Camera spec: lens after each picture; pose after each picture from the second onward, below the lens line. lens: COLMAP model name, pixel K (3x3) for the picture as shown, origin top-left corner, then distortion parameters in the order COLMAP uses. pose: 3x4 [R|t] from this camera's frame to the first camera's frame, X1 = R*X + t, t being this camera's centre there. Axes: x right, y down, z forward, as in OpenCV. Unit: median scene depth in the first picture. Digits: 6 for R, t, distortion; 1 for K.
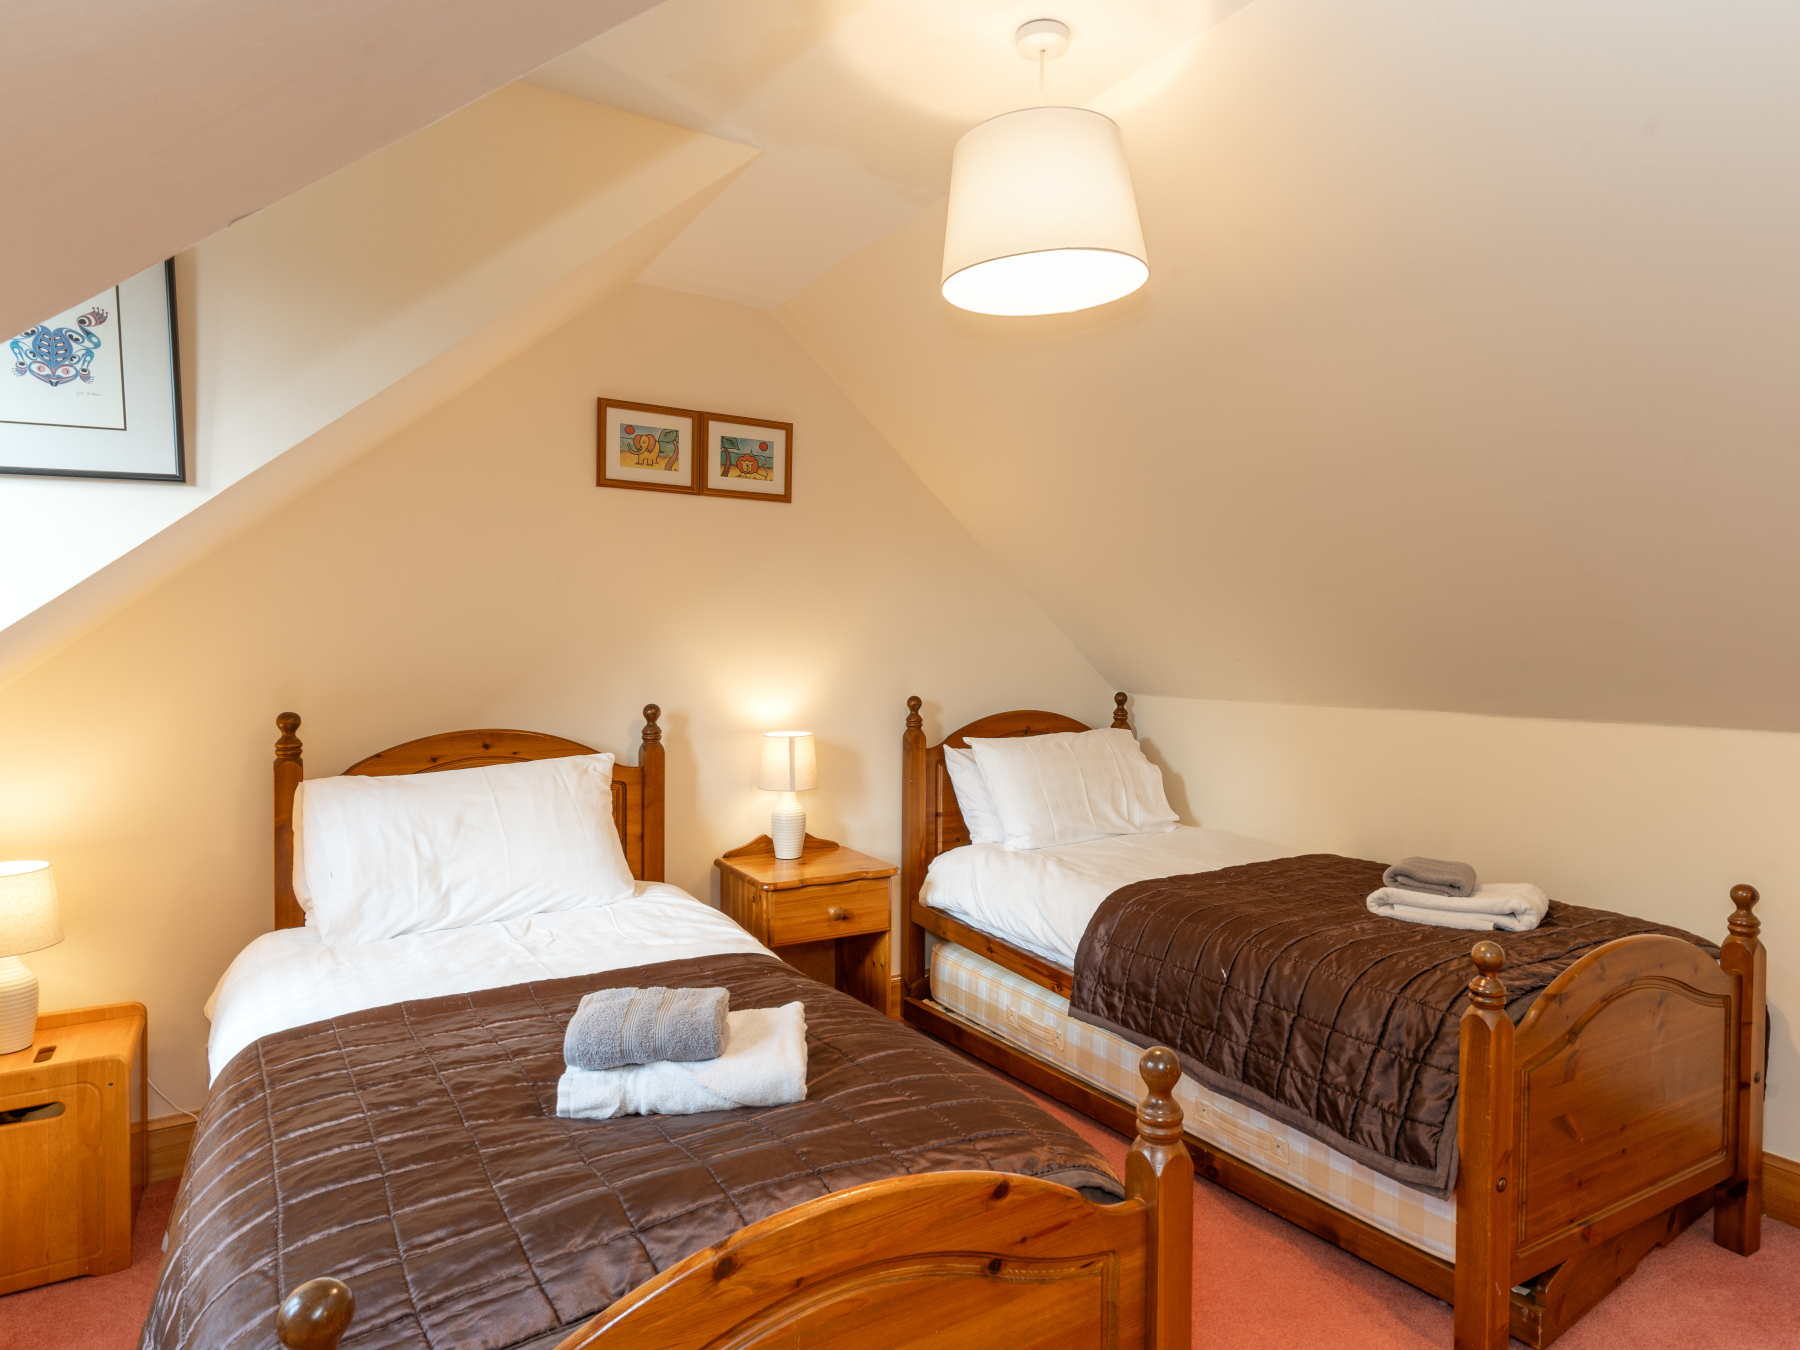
lens RADIAL K [[999.3, 0, 900.0], [0, 999.3, 675.0], [0, 0, 1]] dist [0.001706, 0.000216]
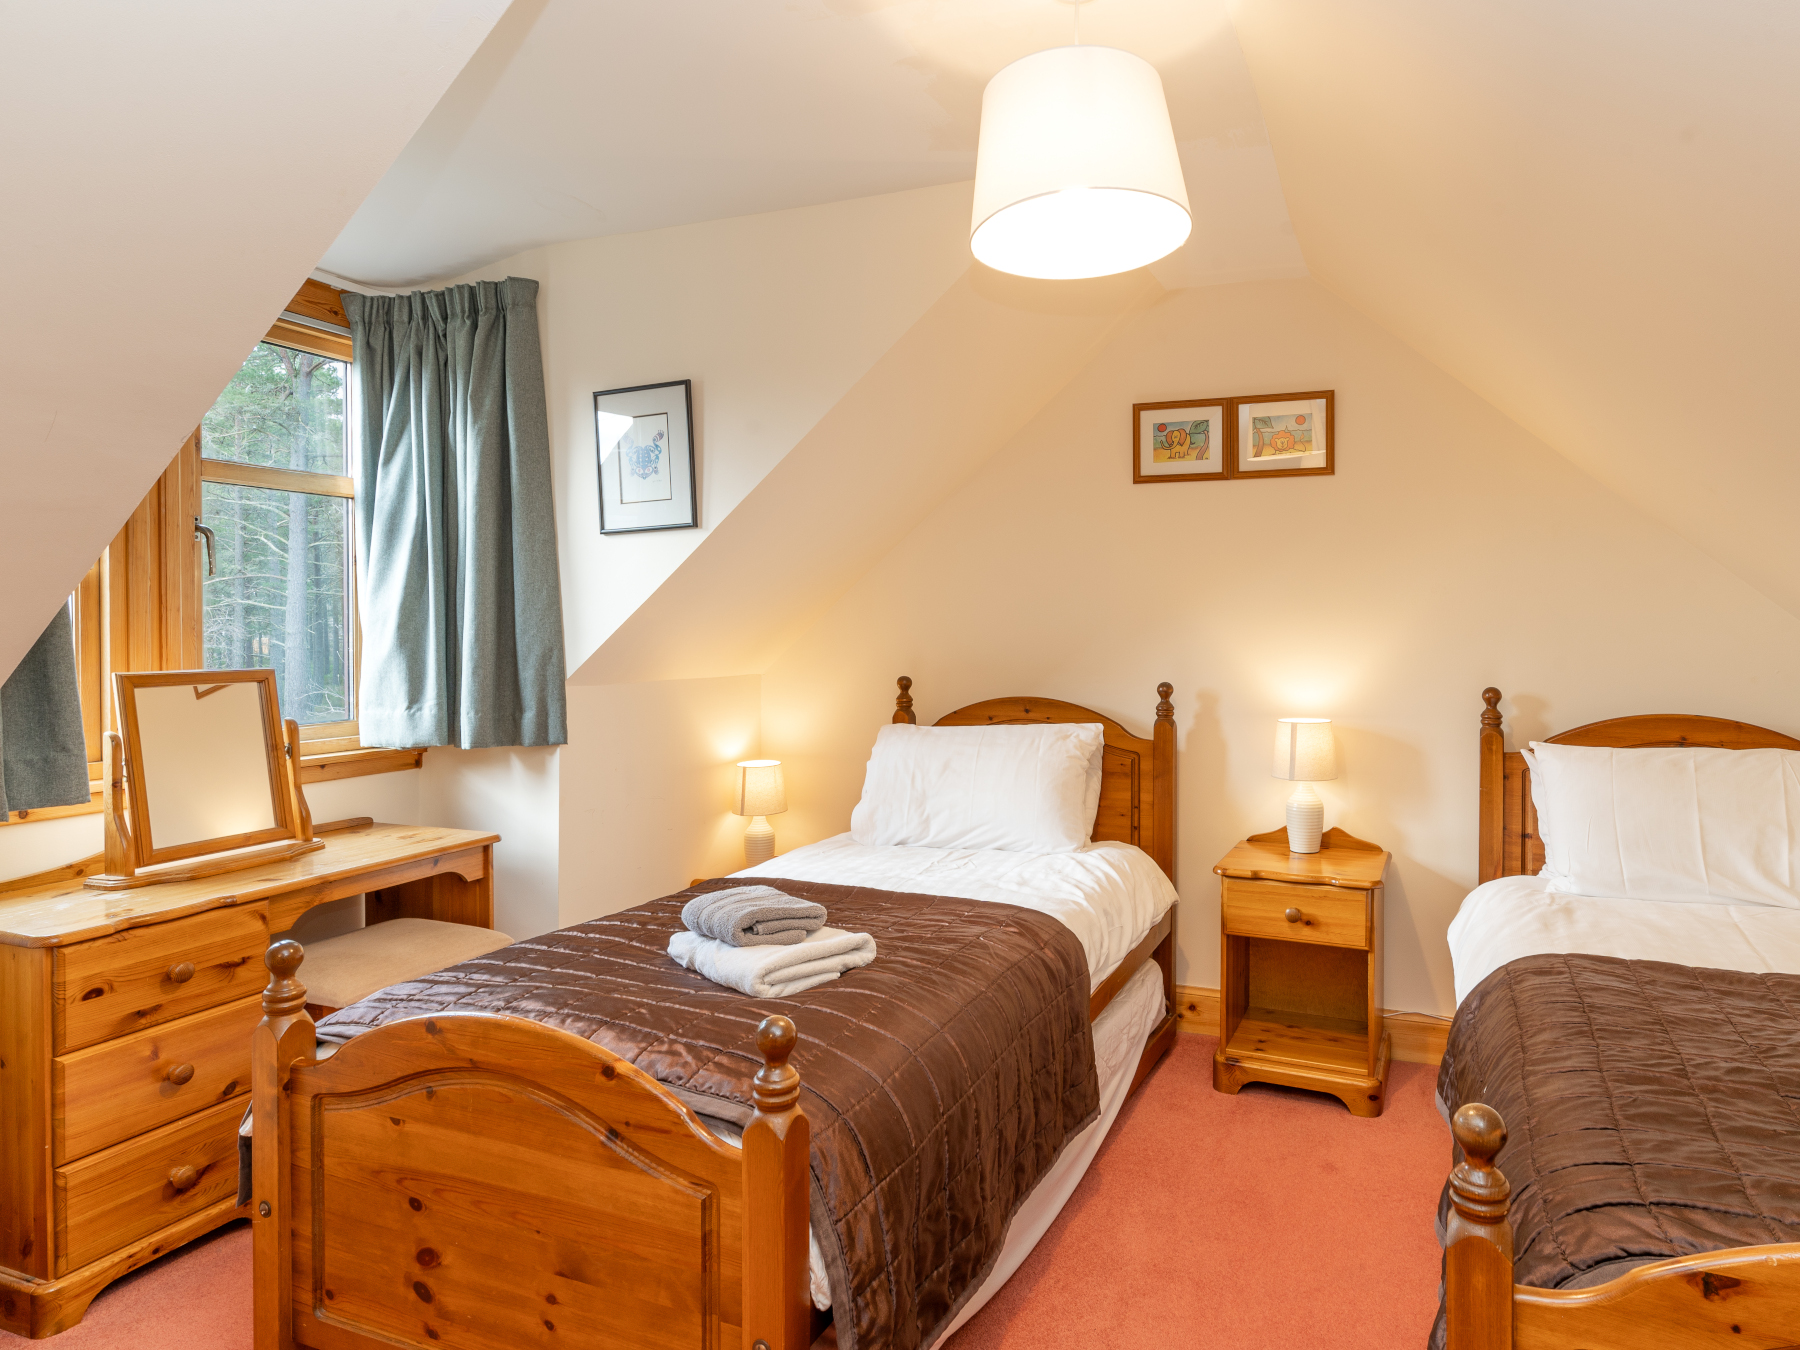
lens RADIAL K [[926.9, 0, 899.1], [0, 926.9, 646.5], [0, 0, 1]] dist [-0.007168, -0.000638]
pose [[0.639714, 0.012628, -0.768509, 0.319936], [-0.020556, 0.999788, -0.000683, -0.002598], [0.768338, 0.016235, 0.639838, 0.145981]]
